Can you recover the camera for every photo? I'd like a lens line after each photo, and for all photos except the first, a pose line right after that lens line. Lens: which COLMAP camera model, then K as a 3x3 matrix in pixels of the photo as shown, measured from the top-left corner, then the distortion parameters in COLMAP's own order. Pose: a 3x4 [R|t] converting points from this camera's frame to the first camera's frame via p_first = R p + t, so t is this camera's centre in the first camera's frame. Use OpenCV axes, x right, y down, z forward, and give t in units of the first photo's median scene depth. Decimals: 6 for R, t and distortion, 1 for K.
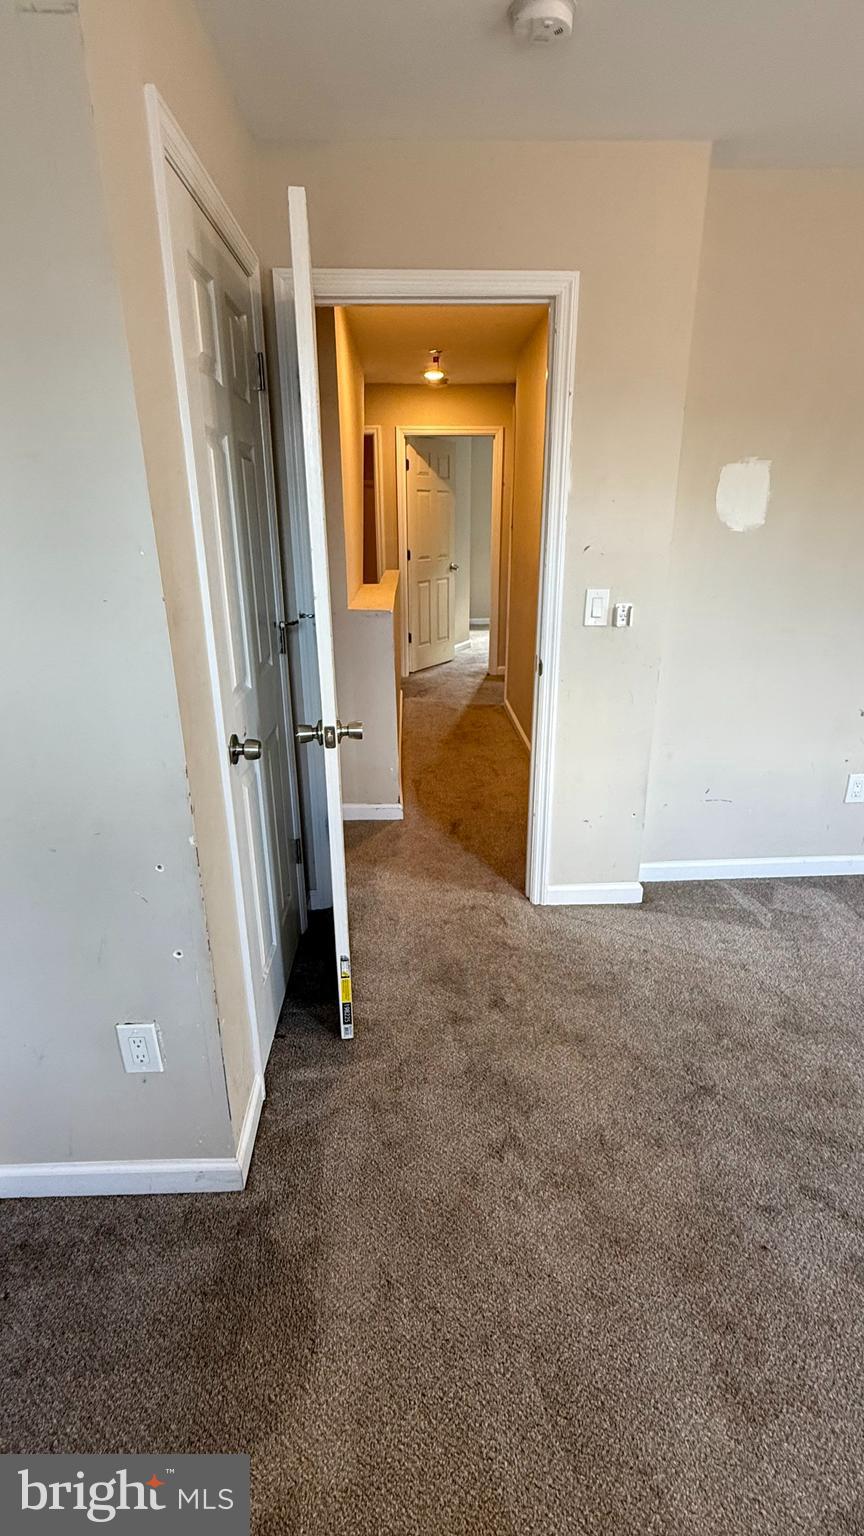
lens RADIAL K [[723.4, 0, 429.7], [0, 723.4, 765.0], [0, 0, 1]] dist [-0.000432, -0.000712]
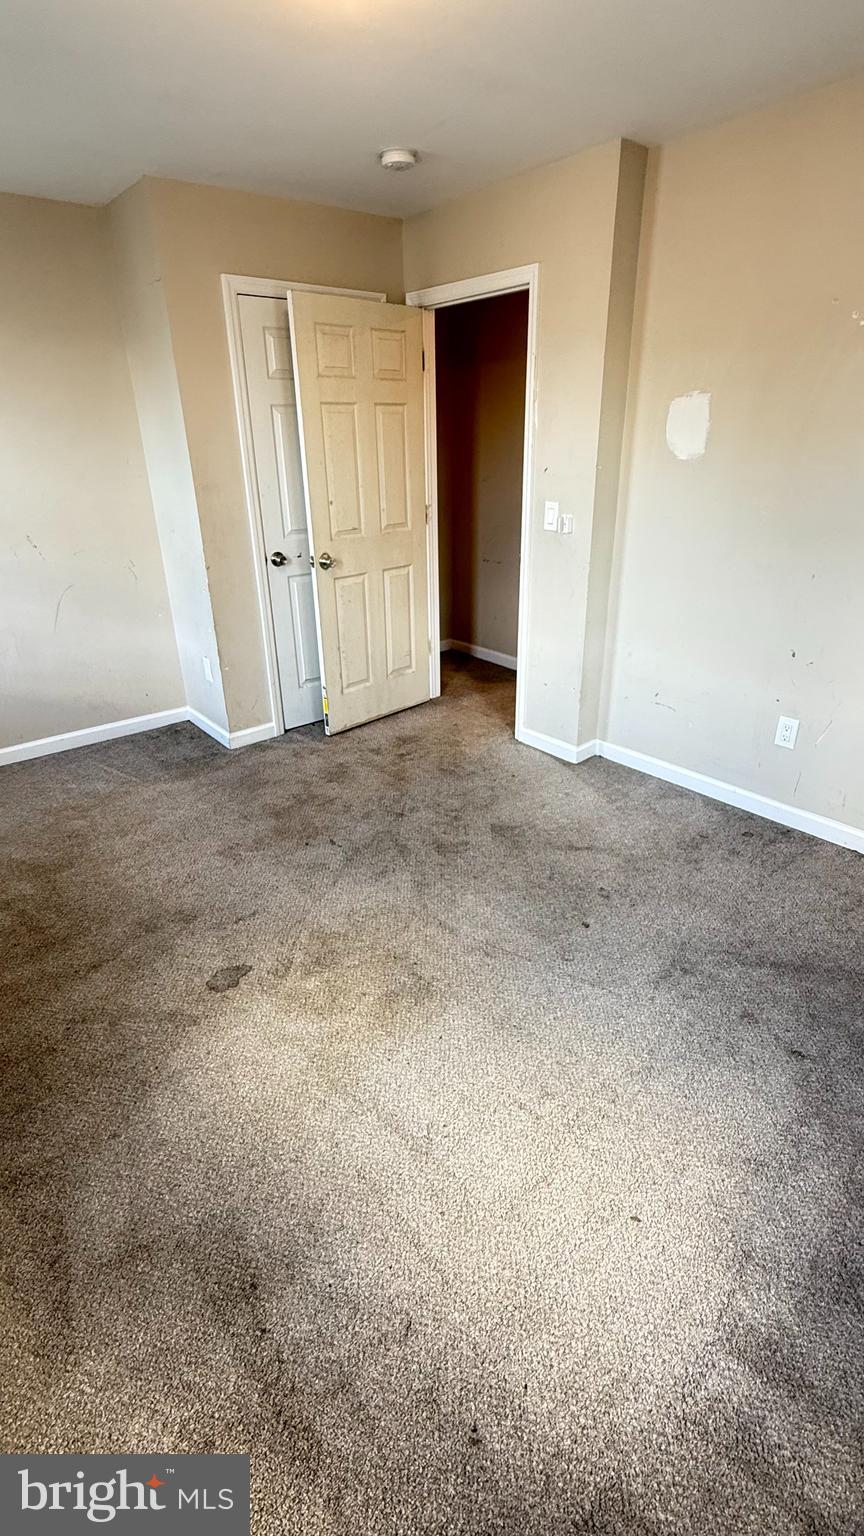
lens RADIAL K [[723.4, 0, 431.5], [0, 723.4, 767.8], [0, 0, 1]] dist [-0.000432, -0.000712]
pose [[0.599409, 0.334743, -0.727087, 1.460524], [-0.252966, 0.941022, 0.224691, -0.030627], [0.759419, 0.049247, 0.648736, -0.007819]]
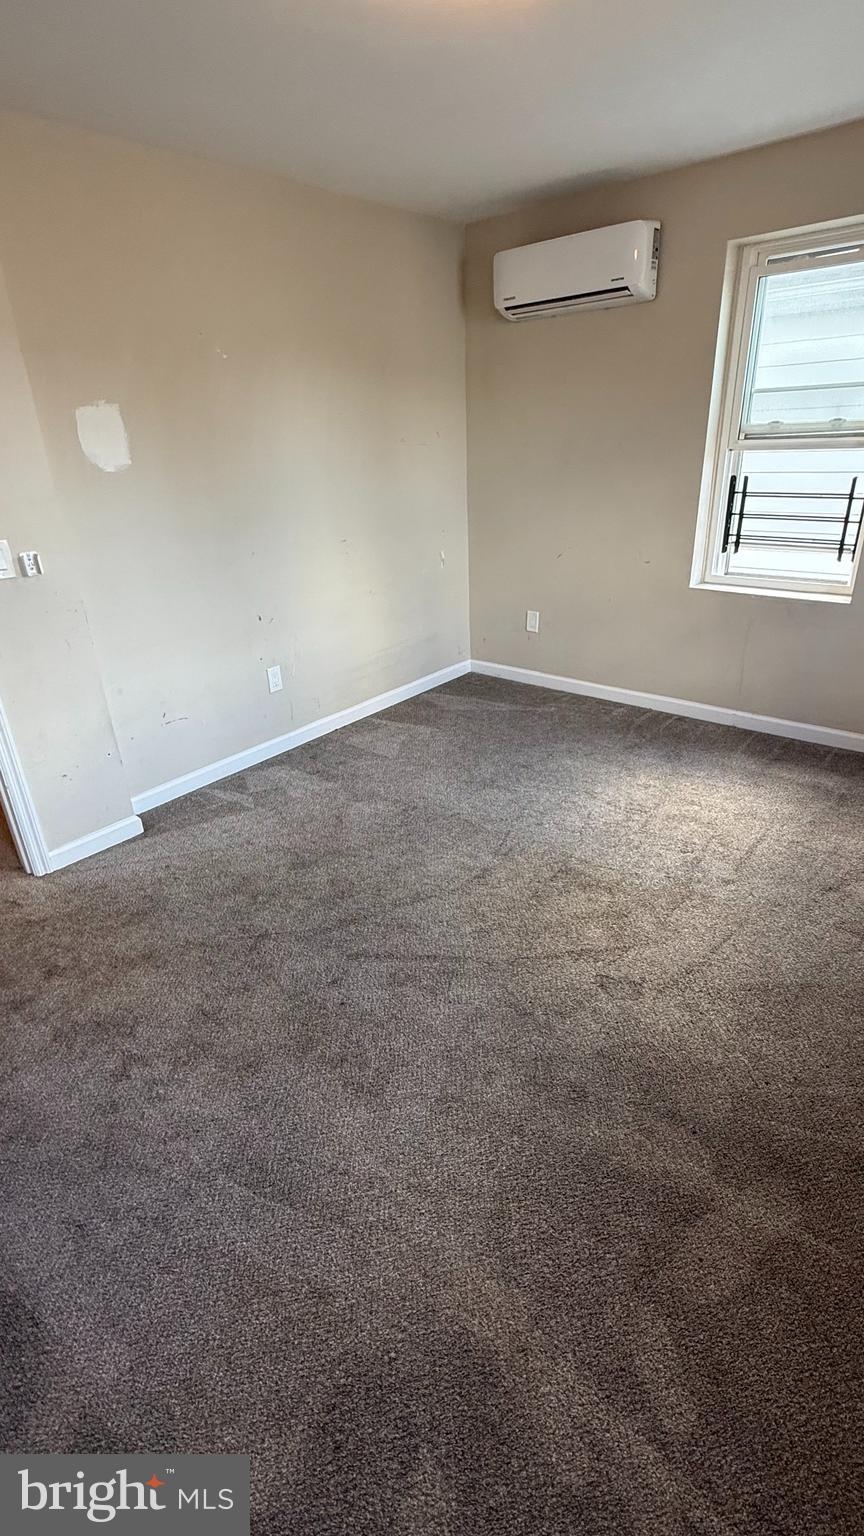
lens RADIAL K [[723.4, 0, 438.5], [0, 723.4, 765.5], [0, 0, 1]] dist [-0.000432, -0.000712]
pose [[0.669149, -0.325522, 0.668038, -0.133067], [0.276813, 0.943444, 0.182449, 0.032946], [-0.689648, 0.062836, 0.721413, -0.101294]]
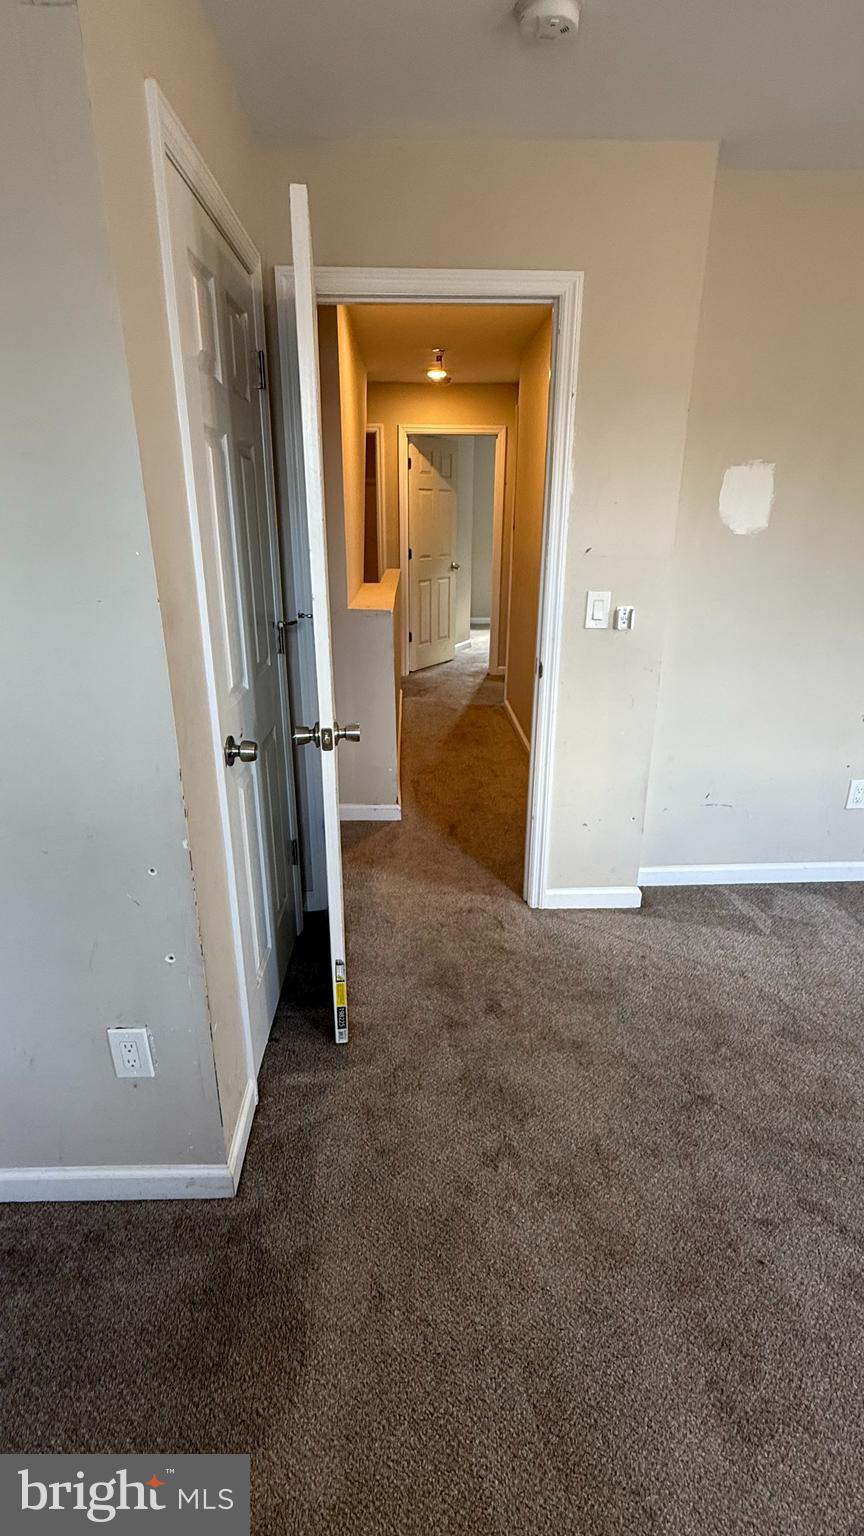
lens RADIAL K [[723.4, 0, 427.8], [0, 723.4, 762.0], [0, 0, 1]] dist [-0.000432, -0.000712]
pose [[0.999948, 0.009956, -0.002418, 0.002689], [-0.009959, 0.999949, -0.001415, -0.006608], [0.002403, 0.001439, 0.999996, 0.008562]]
